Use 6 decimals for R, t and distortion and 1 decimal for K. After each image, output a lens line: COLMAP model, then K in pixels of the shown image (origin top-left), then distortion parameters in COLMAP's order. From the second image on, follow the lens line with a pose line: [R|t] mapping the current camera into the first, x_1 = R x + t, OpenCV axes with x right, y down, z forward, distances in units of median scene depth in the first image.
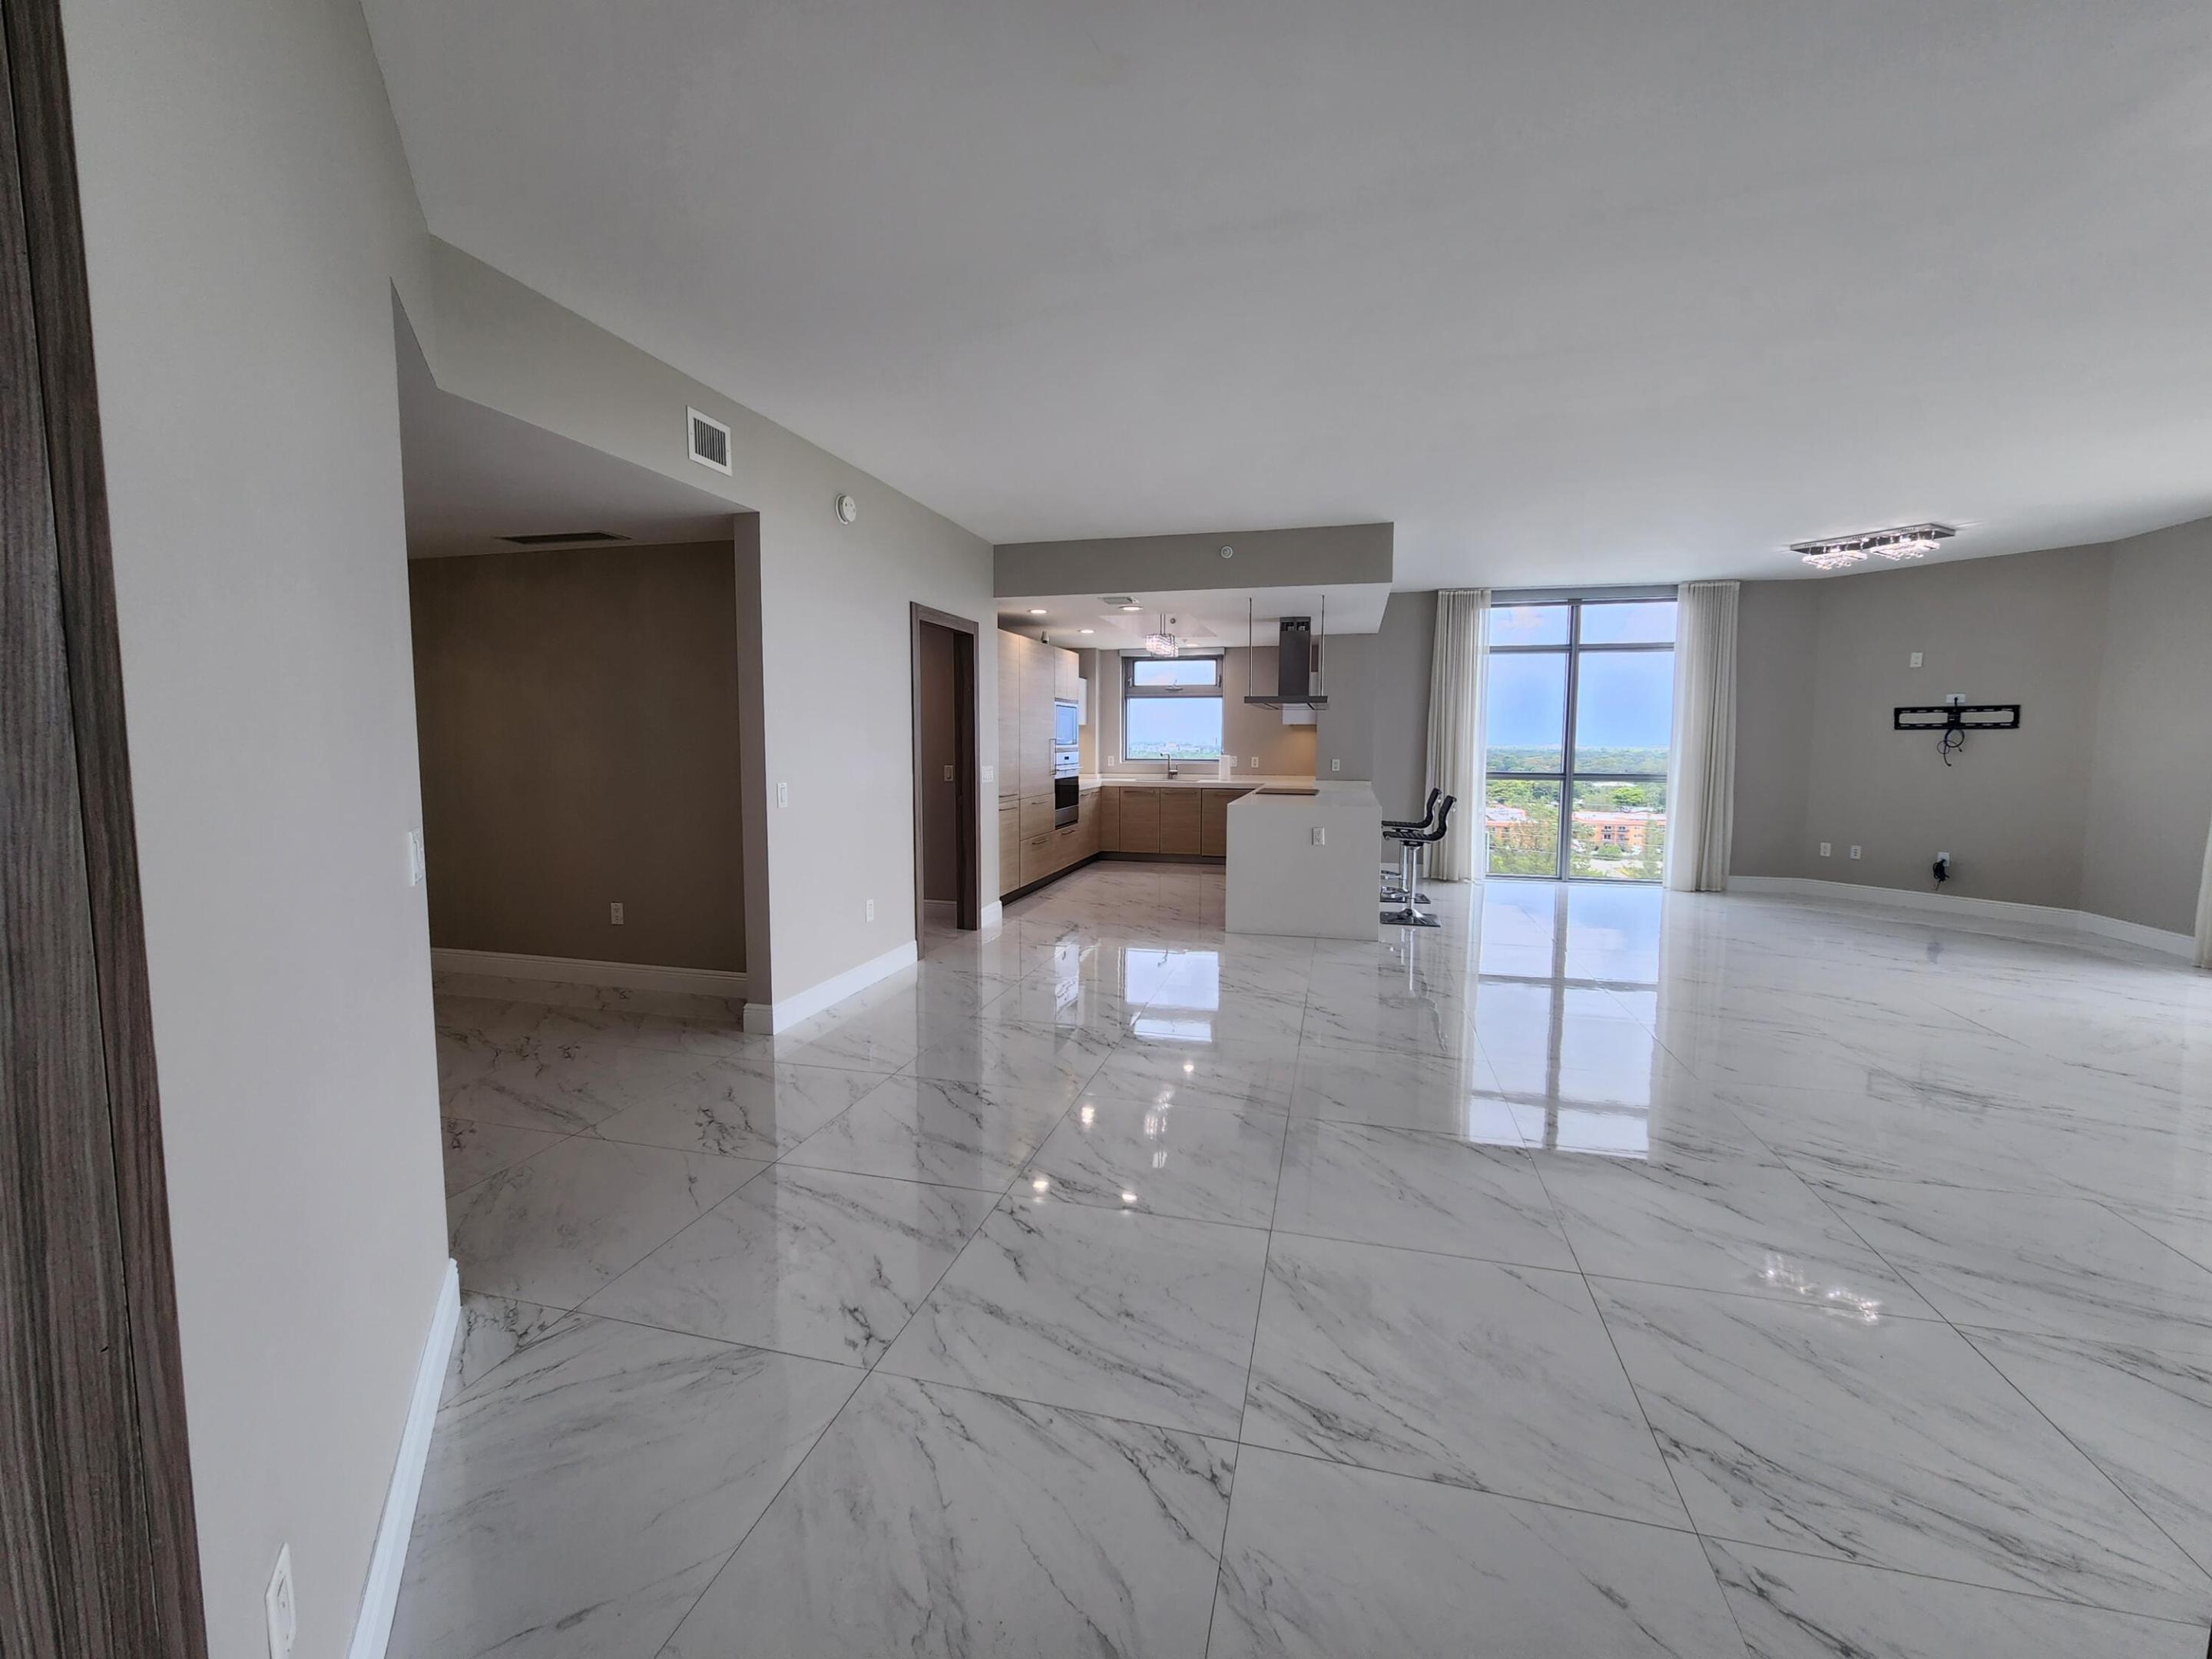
lens RADIAL K [[902.4, 0, 1112.2], [0, 902.4, 817.3], [0, 0, 1]] dist [-0.000313, -0.000349]
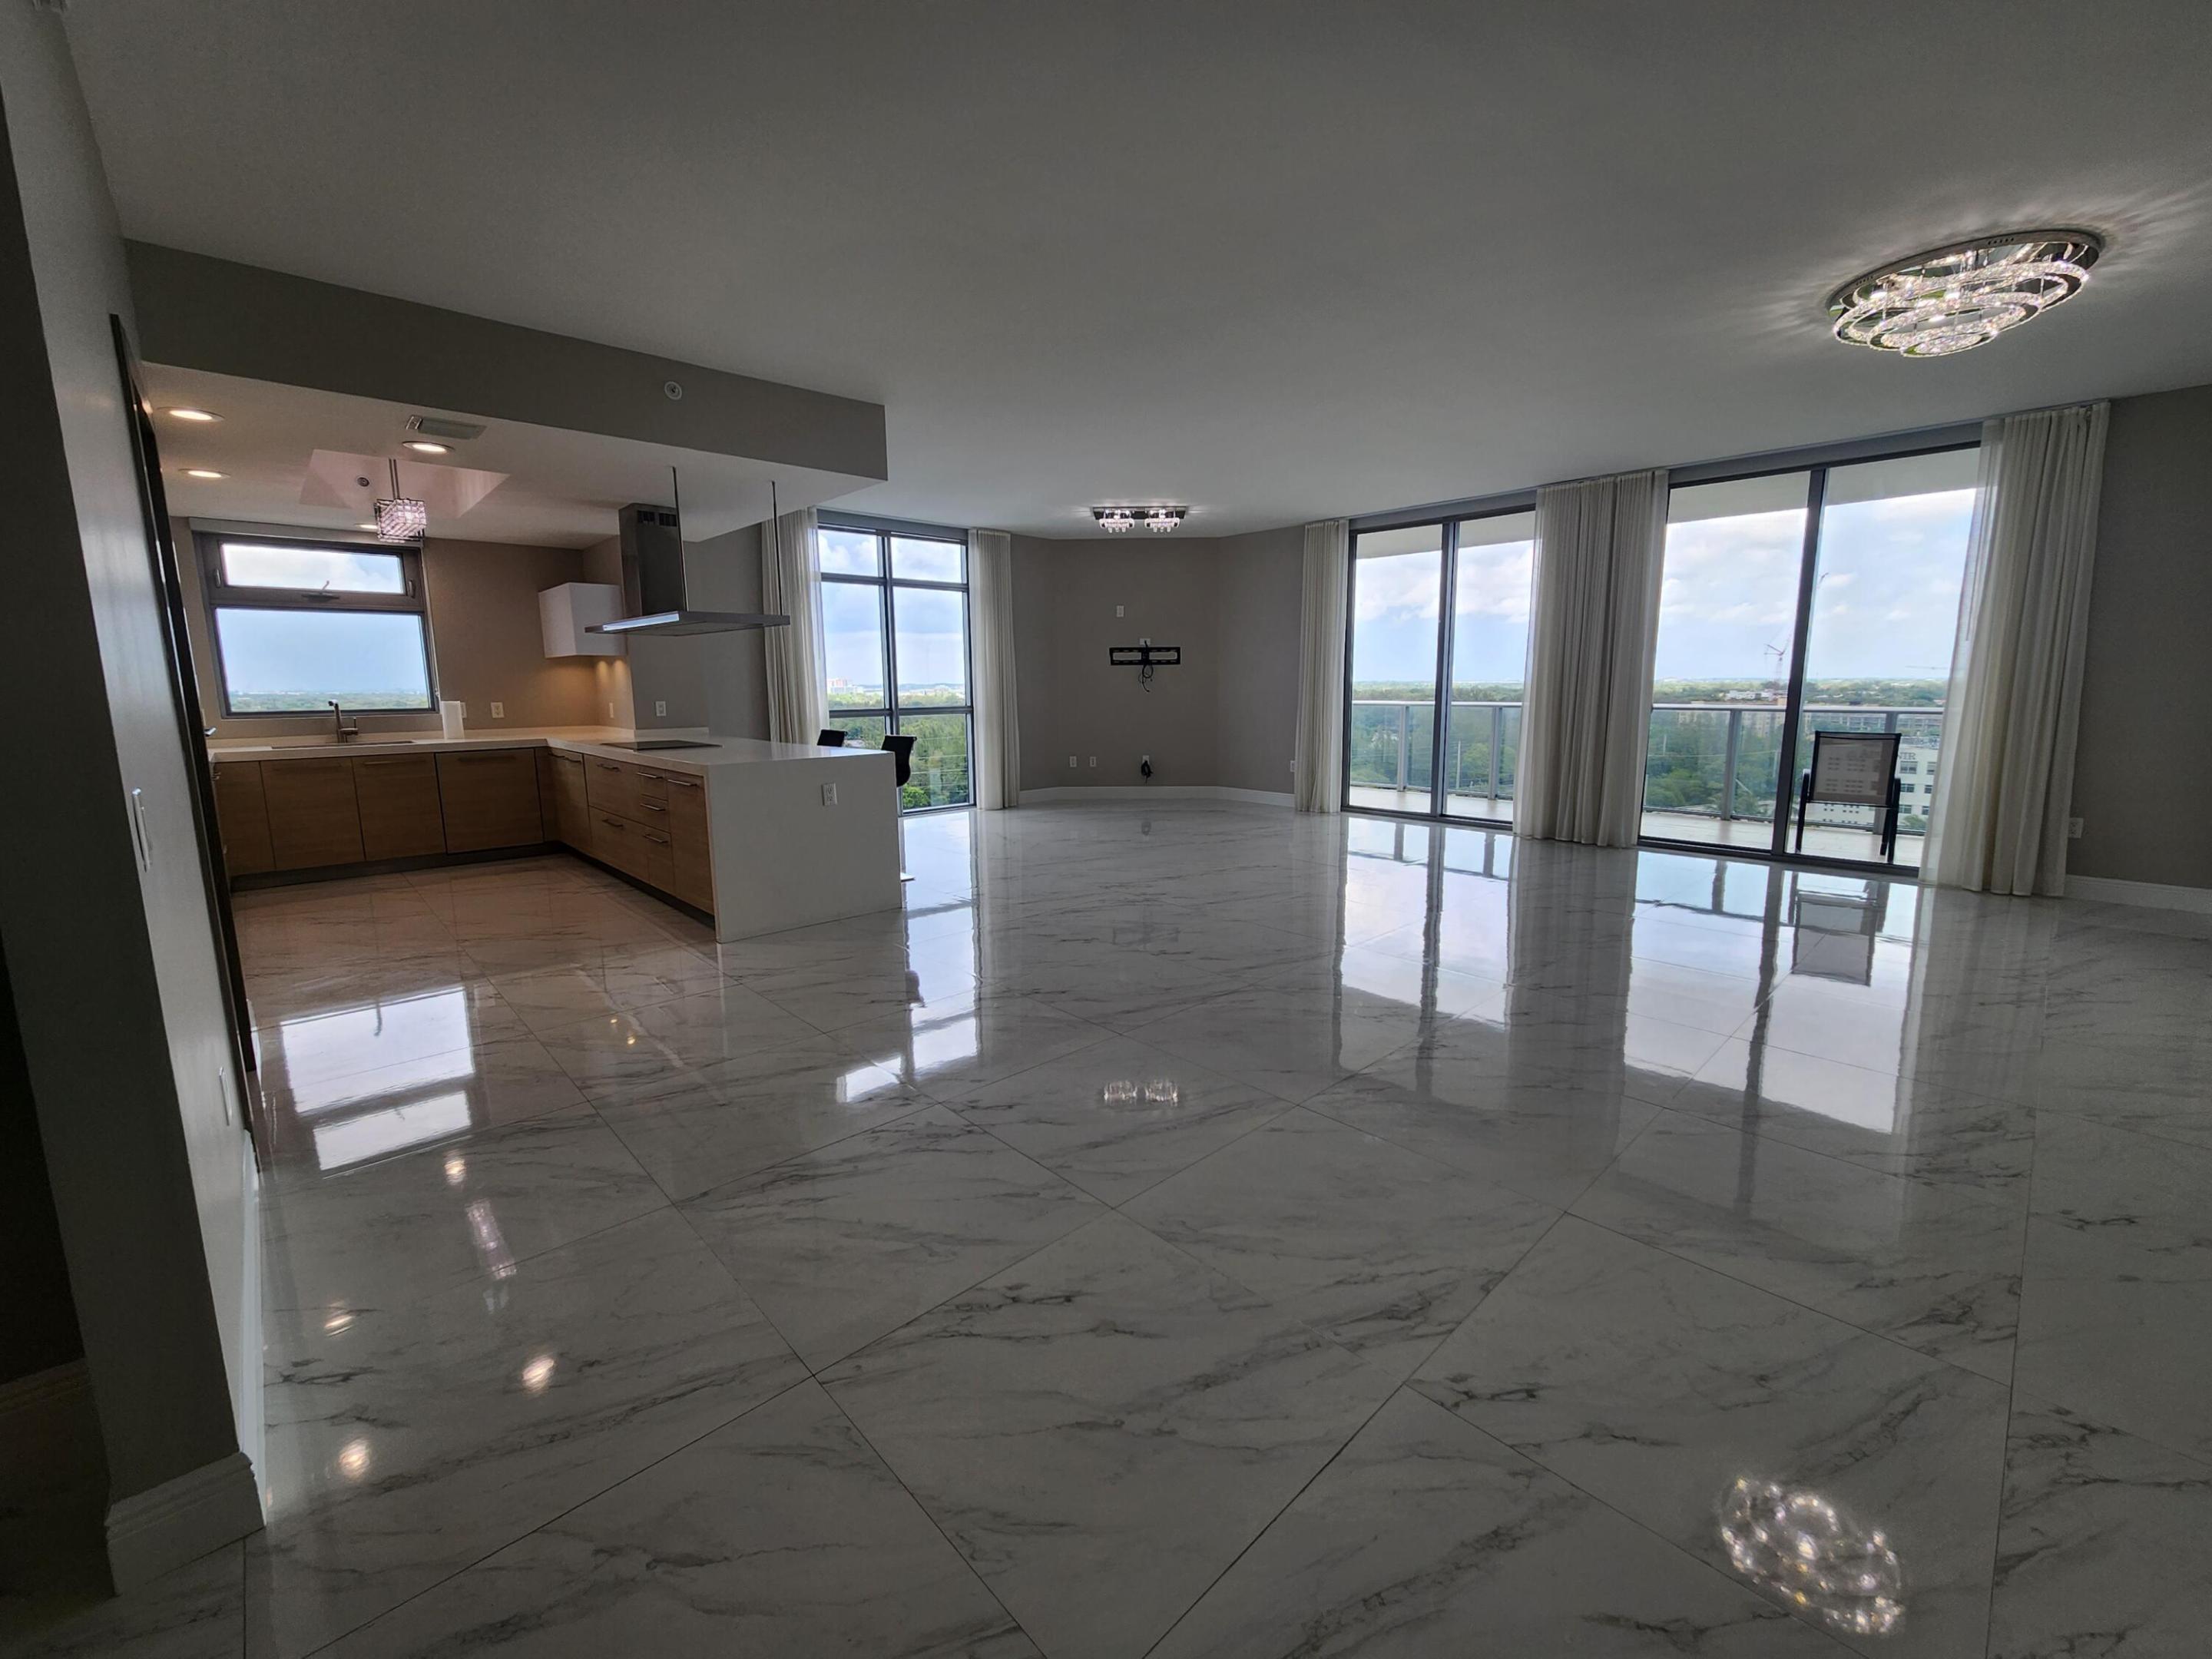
lens RADIAL K [[902.4, 0, 1112.2], [0, 902.4, 817.3], [0, 0, 1]] dist [-0.000313, -0.000349]
pose [[0.531444, -0.135600, 0.836170, -0.223397], [0.083933, 0.990676, 0.107311, -0.016952], [-0.842925, 0.013153, 0.537870, 0.267261]]
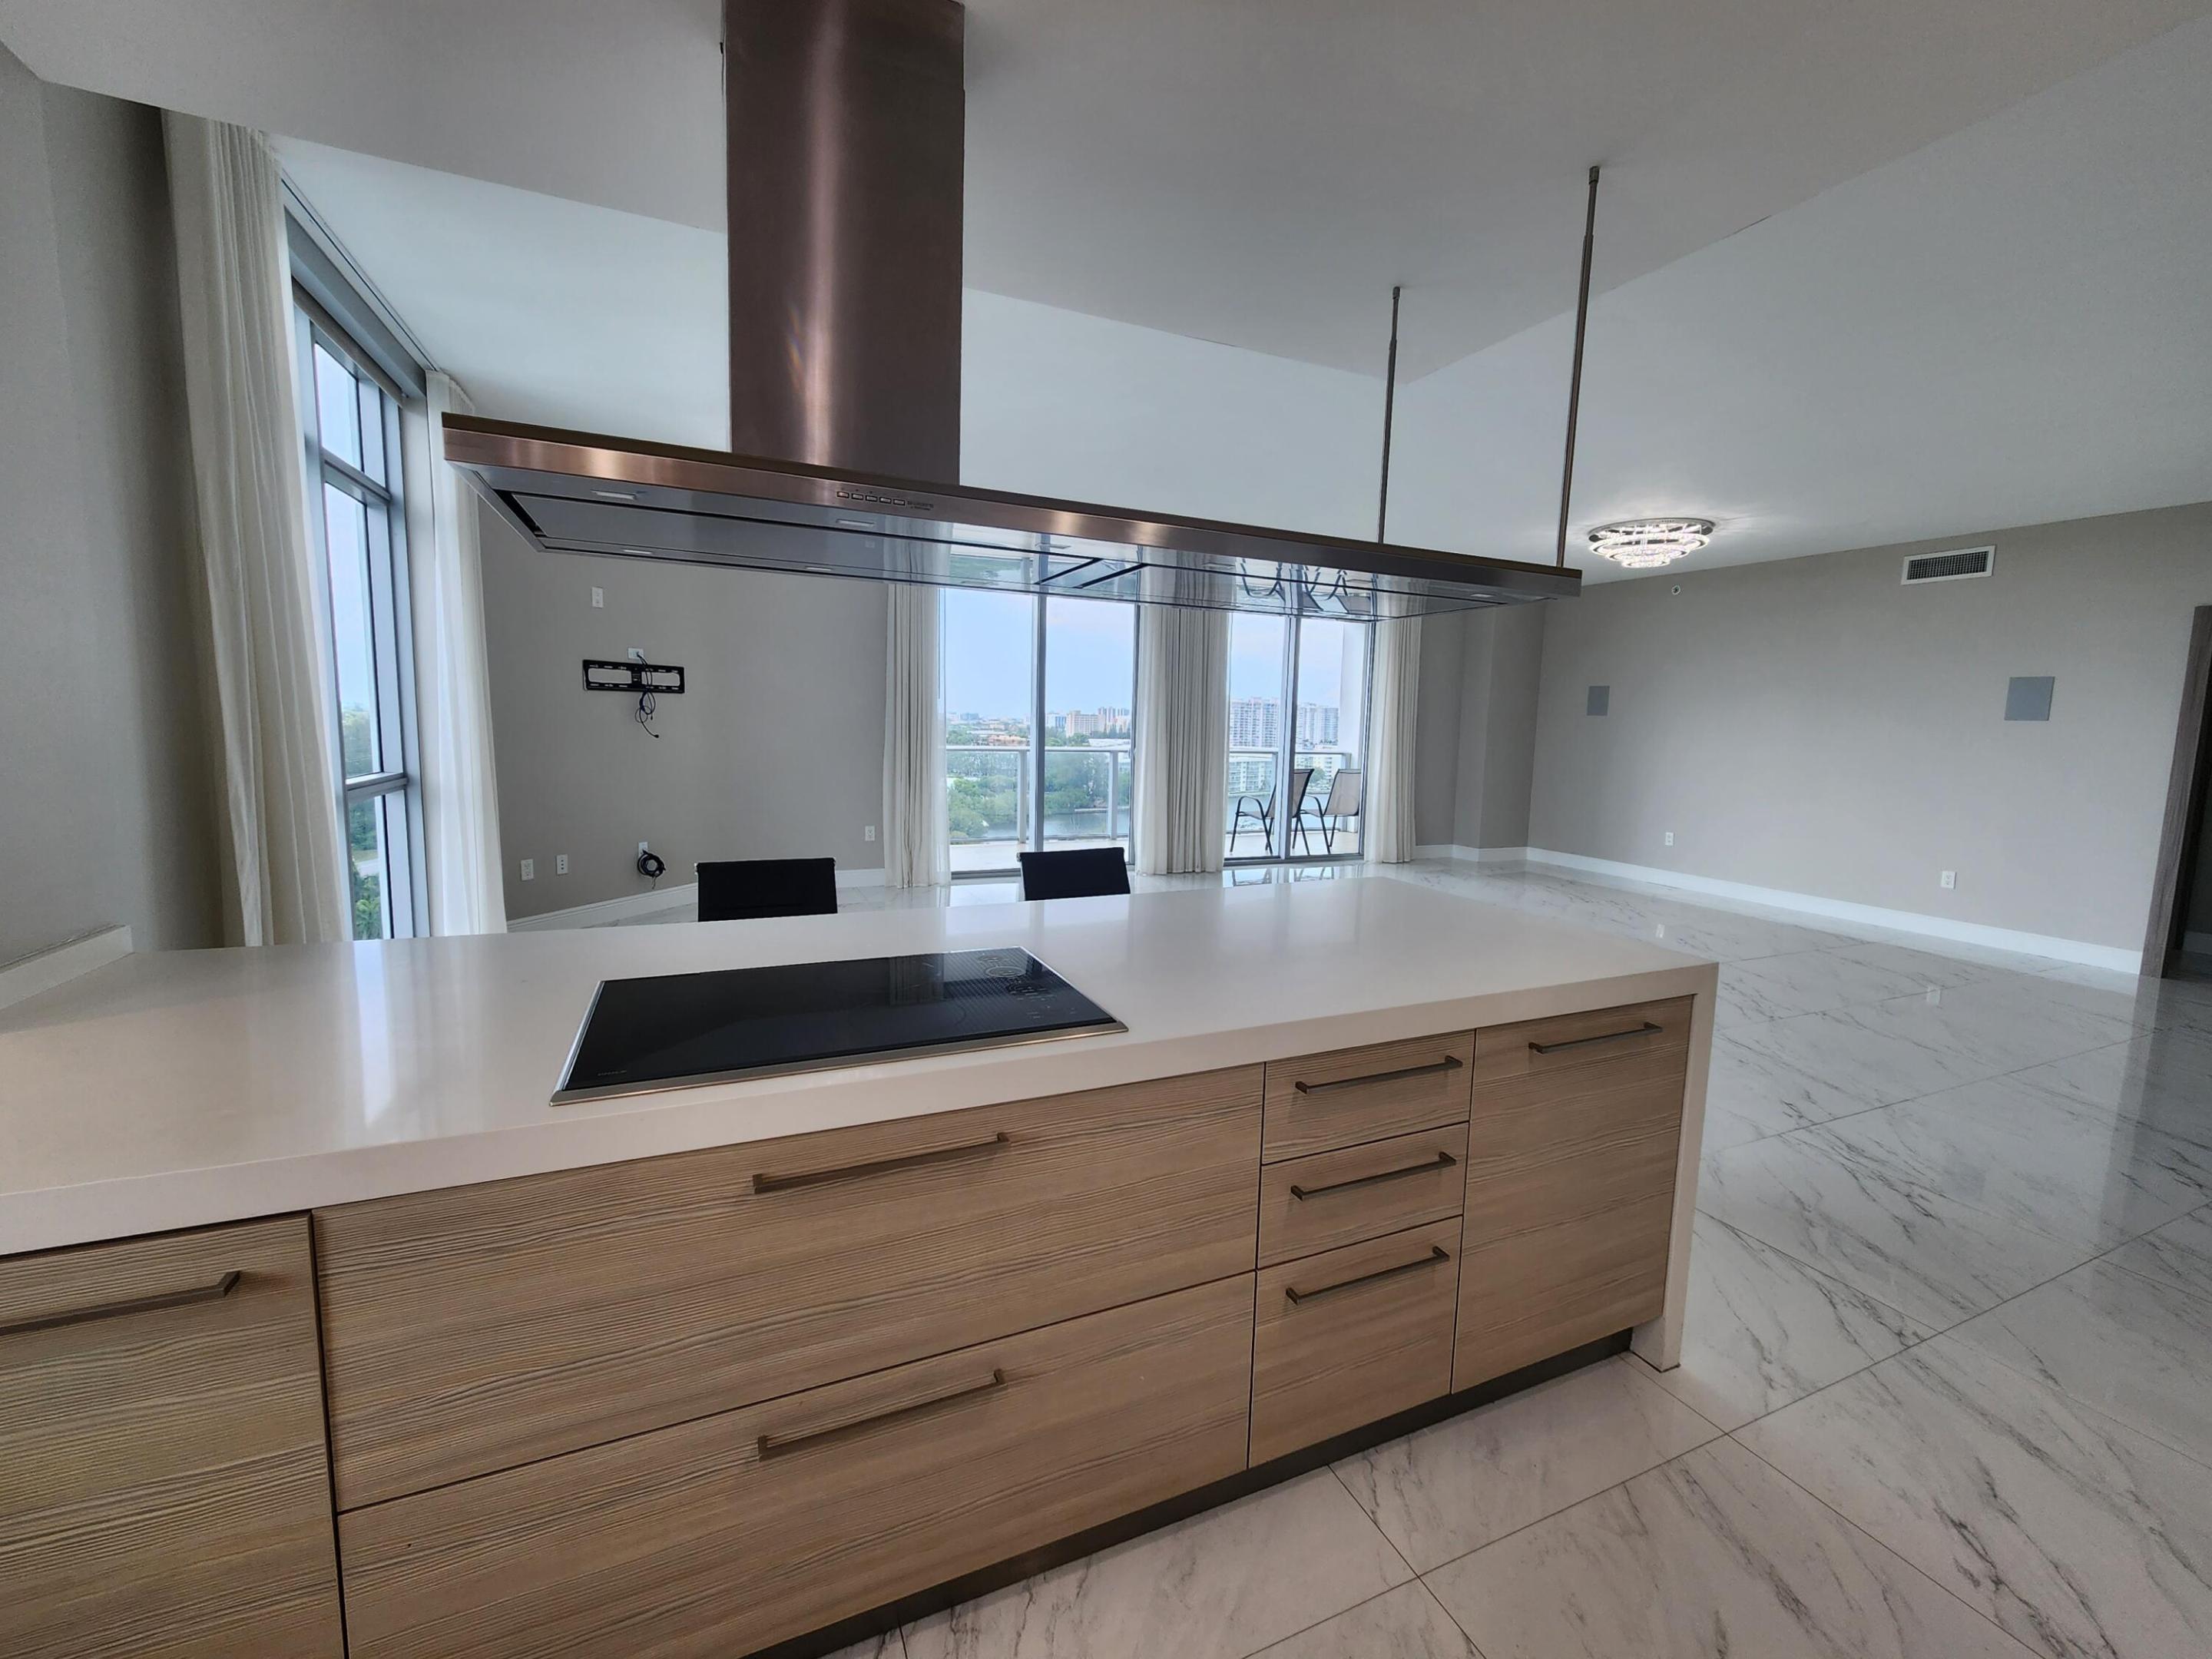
lens RADIAL K [[902.4, 0, 1112.2], [0, 902.4, 817.3], [0, 0, 1]] dist [-0.000313, -0.000349]
pose [[-0.618565, -0.106549, 0.778476, 0.018232], [0.041069, 0.985025, 0.167451, -0.089404], [-0.784660, 0.135551, -0.604926, 0.998849]]
